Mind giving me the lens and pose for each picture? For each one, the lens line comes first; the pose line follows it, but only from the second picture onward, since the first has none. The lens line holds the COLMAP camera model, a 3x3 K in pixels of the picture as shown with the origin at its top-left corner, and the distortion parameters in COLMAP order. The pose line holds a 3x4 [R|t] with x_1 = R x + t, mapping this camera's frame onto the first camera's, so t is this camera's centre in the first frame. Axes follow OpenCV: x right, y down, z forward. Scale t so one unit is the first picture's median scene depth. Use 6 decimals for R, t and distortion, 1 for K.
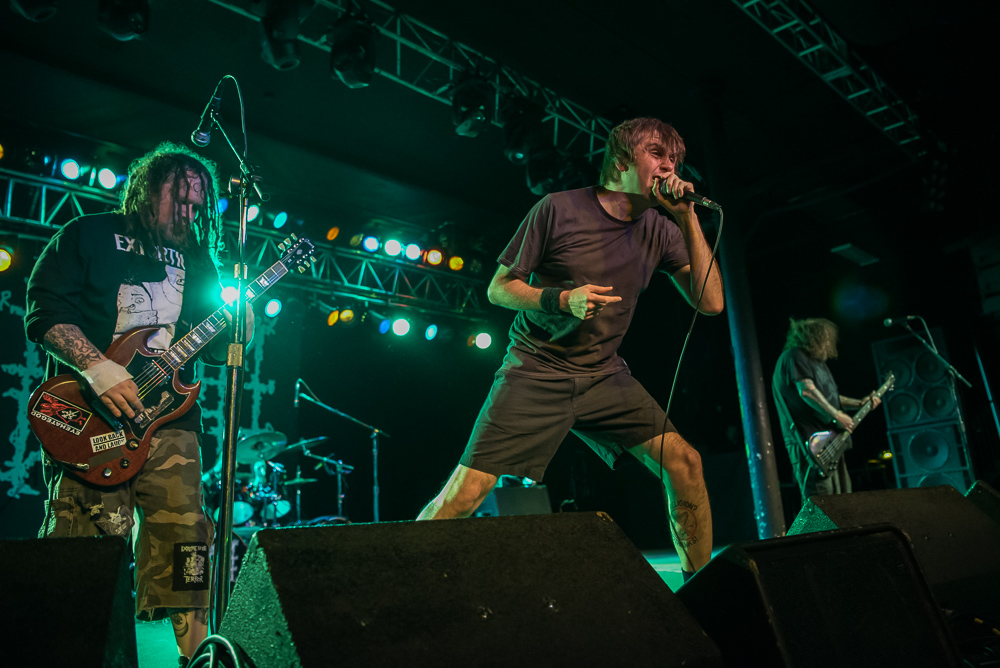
lens RADIAL K [[759.9, 0, 518.6], [0, 759.9, 300.1], [0, 0, 1]] dist [-0.044907, 0.003026]
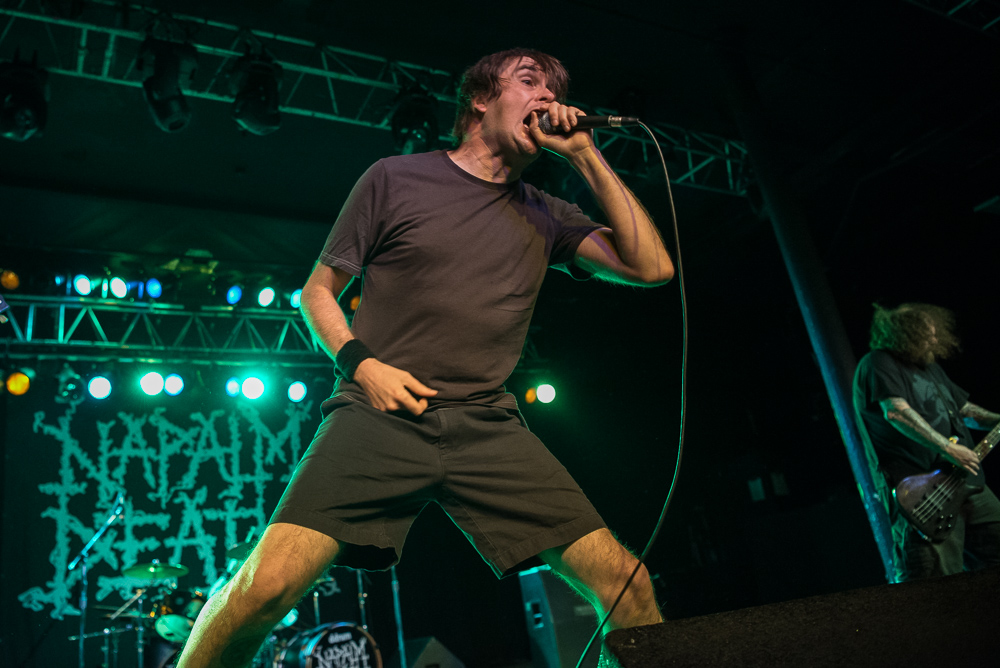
lens RADIAL K [[775.8, 0, 405.9], [0, 775.8, 287.3], [0, 0, 1]] dist [-0.064894, 0.005368]
pose [[0.938478, -0.184626, -0.291844, 0.109089], [0.155231, 0.980432, -0.121068, 0.021246], [0.308485, 0.068316, 0.948773, 0.126181]]
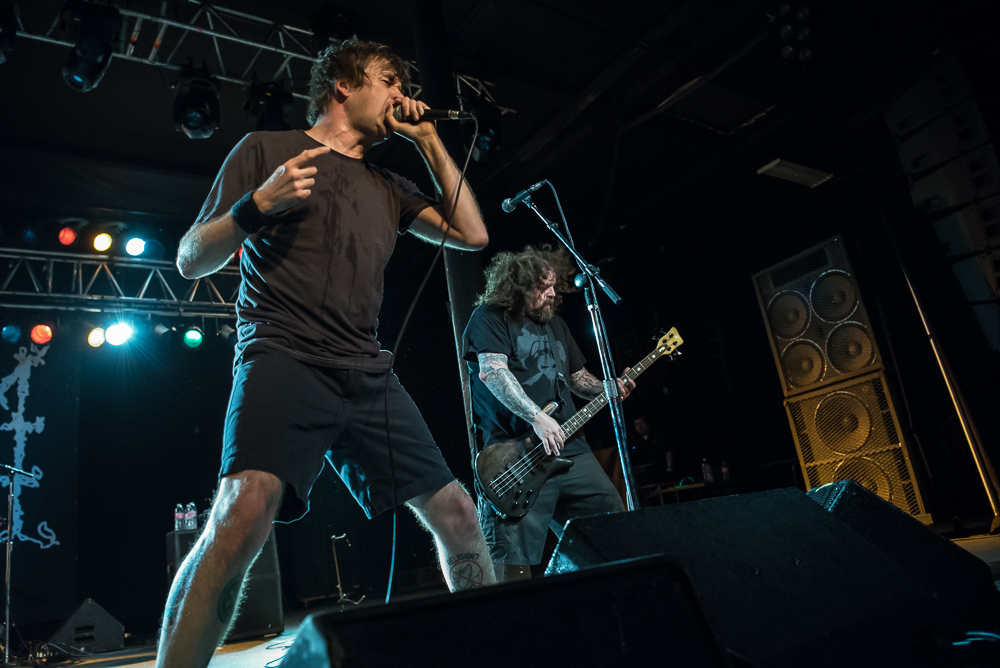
lens RADIAL K [[727.5, 0, 436.6], [0, 727.5, 322.3], [0, 0, 1]] dist [-0.053008, 0.001023]
pose [[0.971082, -0.129725, -0.200428, 0.324771], [0.131577, 0.991297, -0.004113, 0.065733], [0.199217, -0.022377, 0.979700, 0.302101]]
